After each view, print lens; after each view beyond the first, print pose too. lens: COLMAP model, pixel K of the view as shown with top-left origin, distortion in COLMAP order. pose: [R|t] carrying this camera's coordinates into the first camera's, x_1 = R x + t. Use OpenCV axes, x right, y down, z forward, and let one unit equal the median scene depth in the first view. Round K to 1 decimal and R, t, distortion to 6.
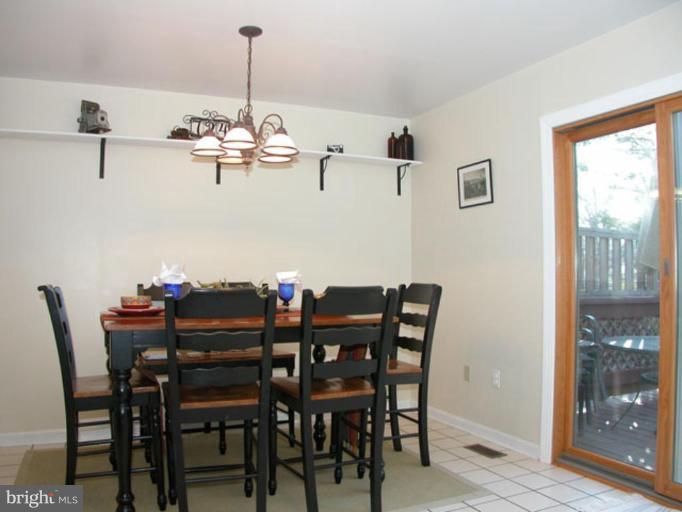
lens RADIAL K [[551.7, 0, 341.0], [0, 551.7, 256.0], [0, 0, 1]] dist [-0.313750, 0.175270]
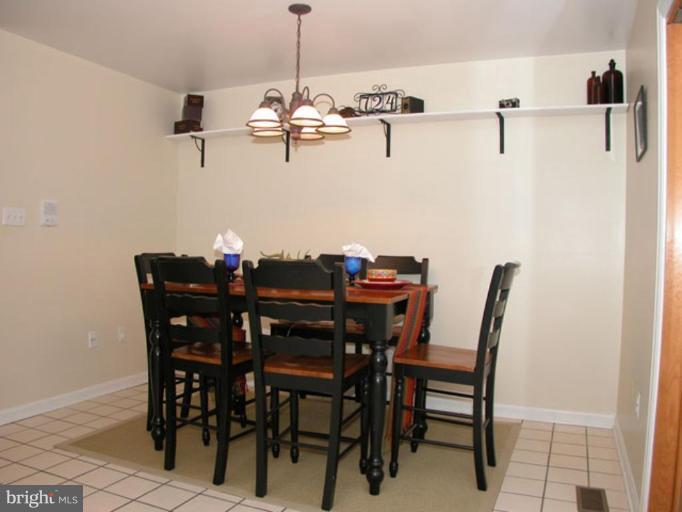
lens RADIAL K [[561.5, 0, 341.0], [0, 561.5, 256.0], [0, 0, 1]] dist [-0.253312, 0.159020]
pose [[0.678478, 0.018579, -0.734386, 0.477263], [0.012824, 0.999228, 0.037128, 0.008664], [0.734509, -0.034608, 0.677716, 0.242696]]
